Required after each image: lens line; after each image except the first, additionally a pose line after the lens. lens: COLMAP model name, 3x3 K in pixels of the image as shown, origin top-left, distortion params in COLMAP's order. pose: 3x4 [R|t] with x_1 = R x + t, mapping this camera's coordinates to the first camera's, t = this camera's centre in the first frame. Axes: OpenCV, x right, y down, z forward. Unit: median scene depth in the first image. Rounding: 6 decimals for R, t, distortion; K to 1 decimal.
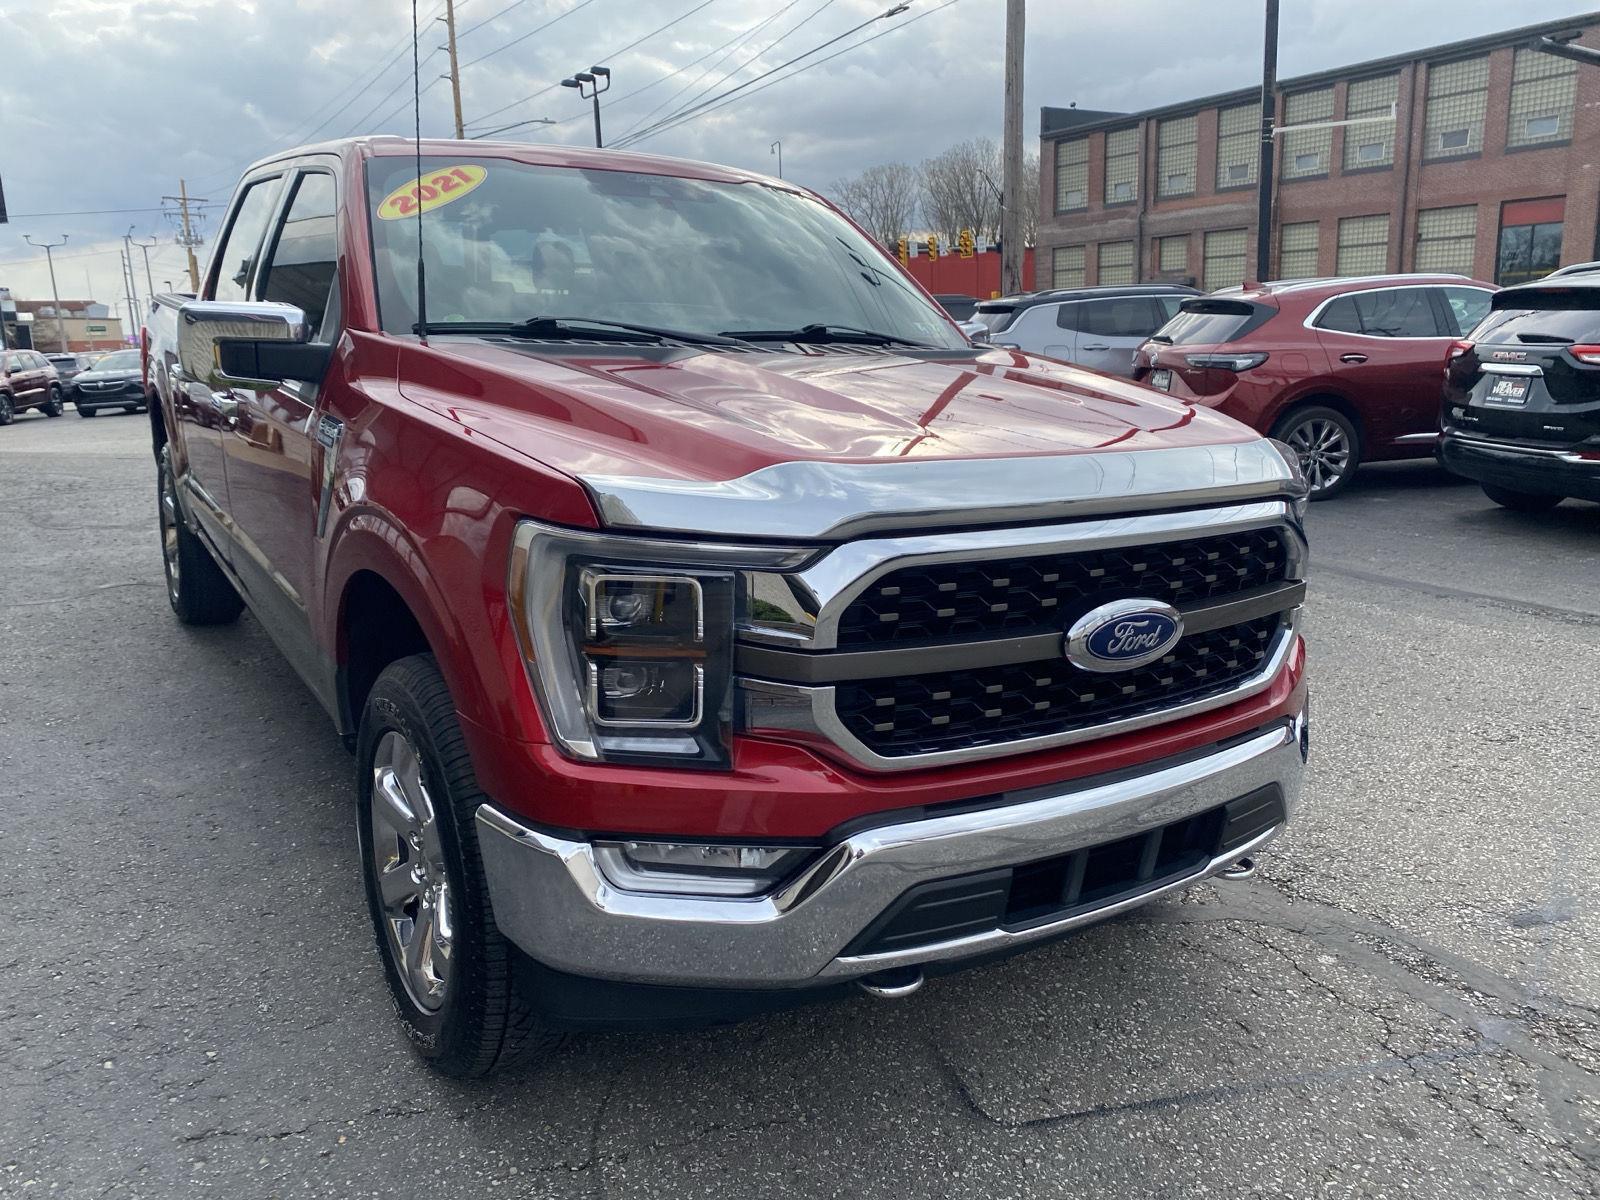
lens RADIAL K [[1227.9, 0, 811.3], [0, 1227.9, 592.2], [0, 0, 1]] dist [0.010351, -0.000491]
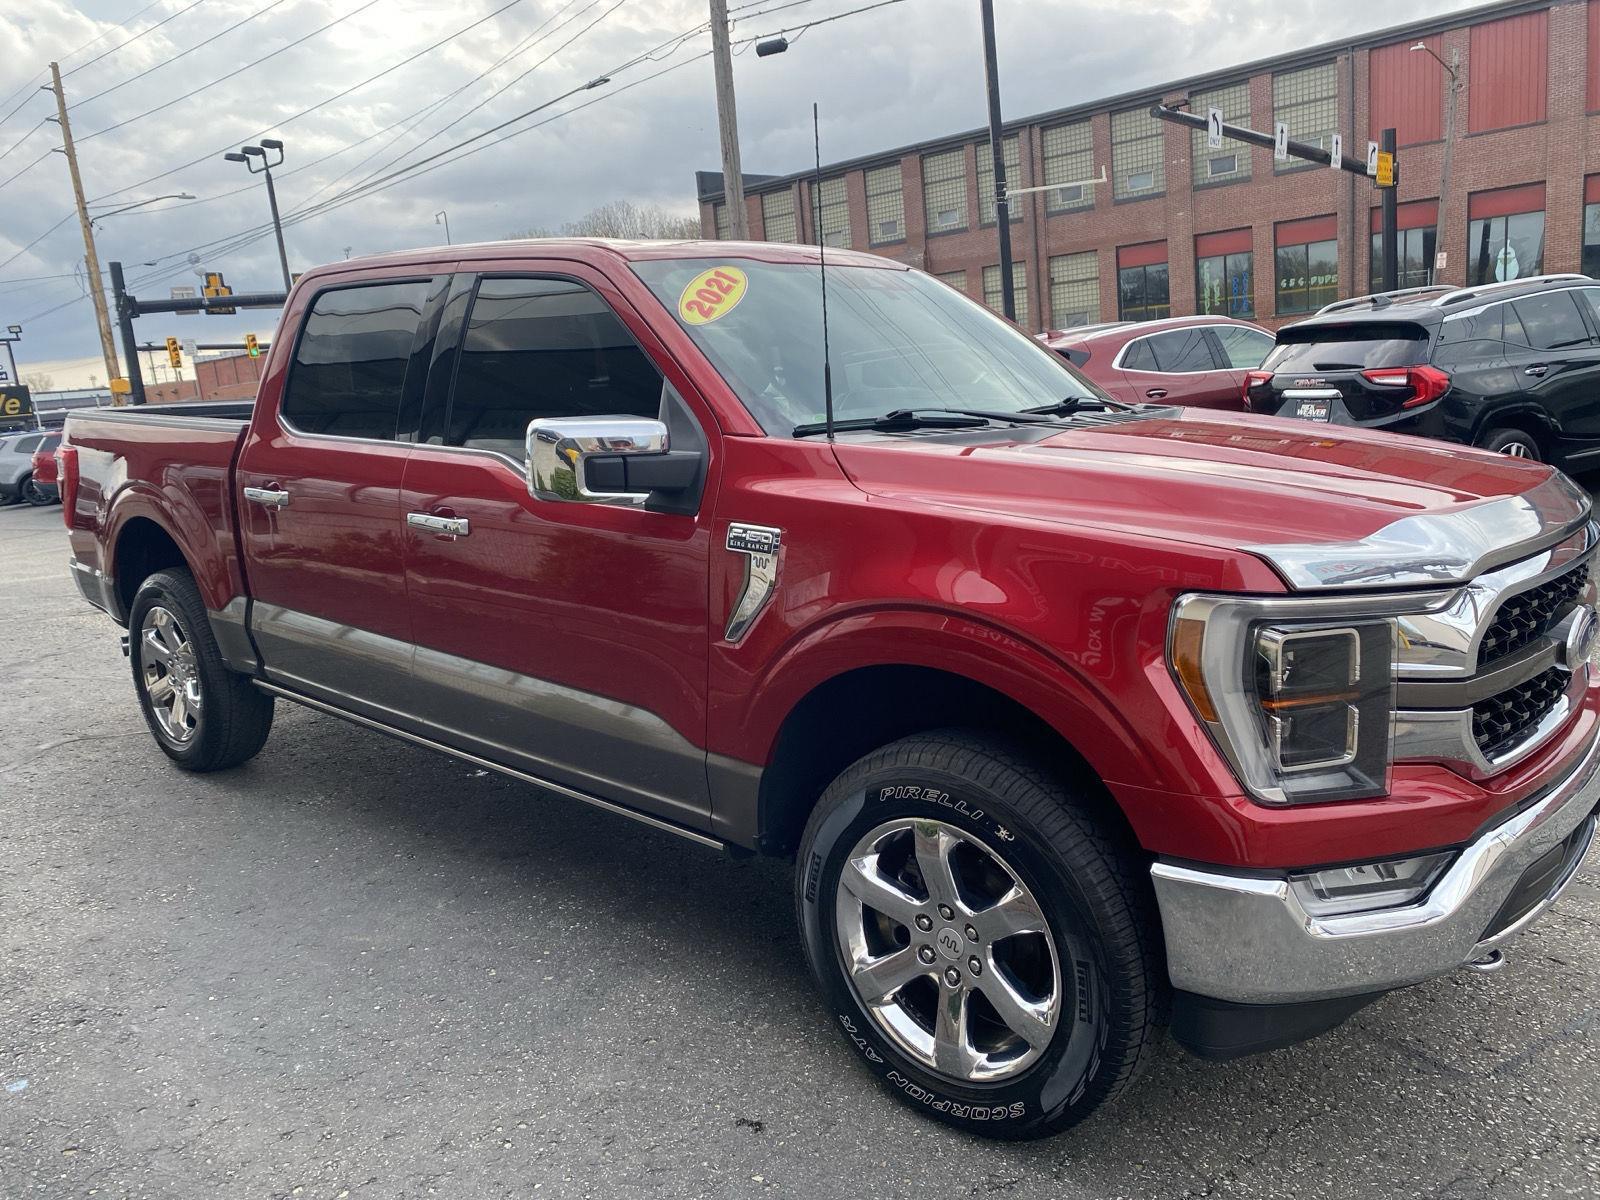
lens RADIAL K [[1216.7, 0, 829.3], [0, 1216.7, 604.3], [0, 0, 1]] dist [0.019425, -0.011484]
pose [[0.958879, -0.112105, 0.260735, -0.124469], [0.121056, 0.992474, -0.018475, -0.010511], [-0.256702, 0.049279, 0.965234, 0.005339]]
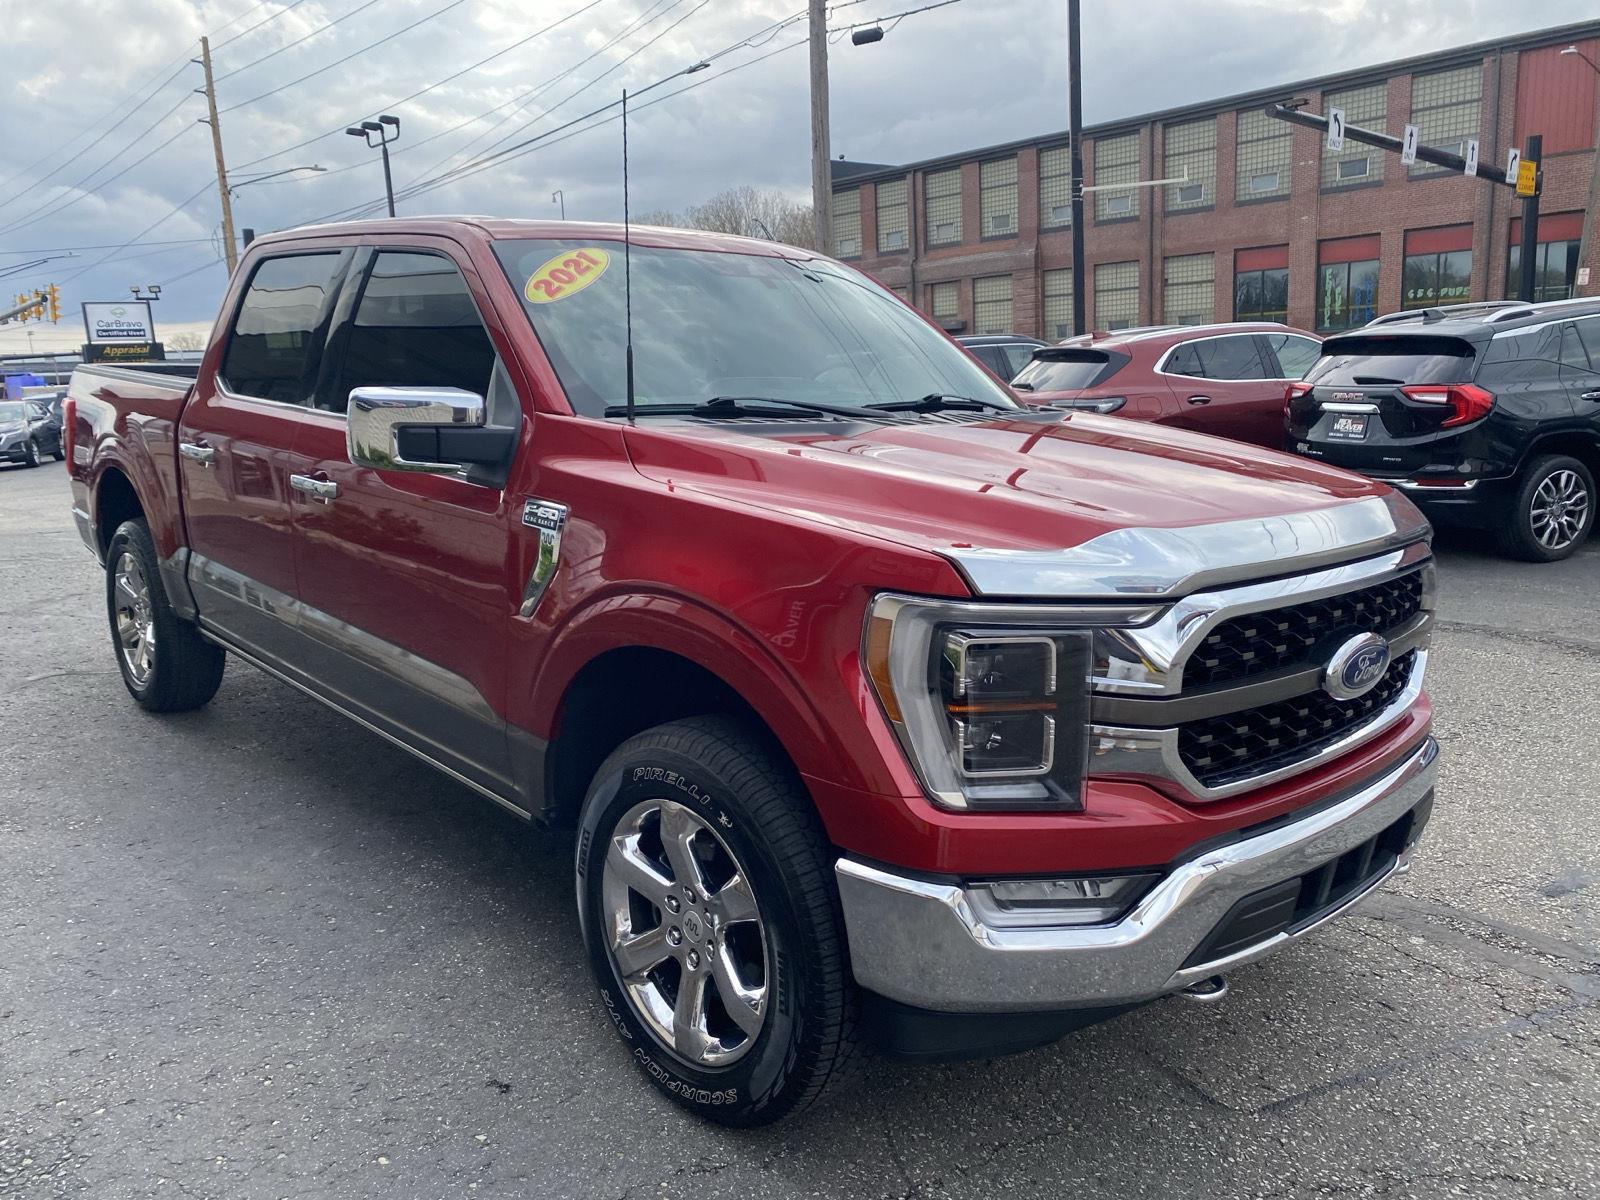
lens RADIAL K [[1221.5, 0, 809.1], [0, 1221.5, 598.3], [0, 0, 1]] dist [0.016938, -0.008335]
pose [[0.984354, -0.050213, 0.168893, -0.072697], [0.055151, 0.998173, -0.024669, -0.004722], [-0.167346, 0.033598, 0.985326, -0.008006]]
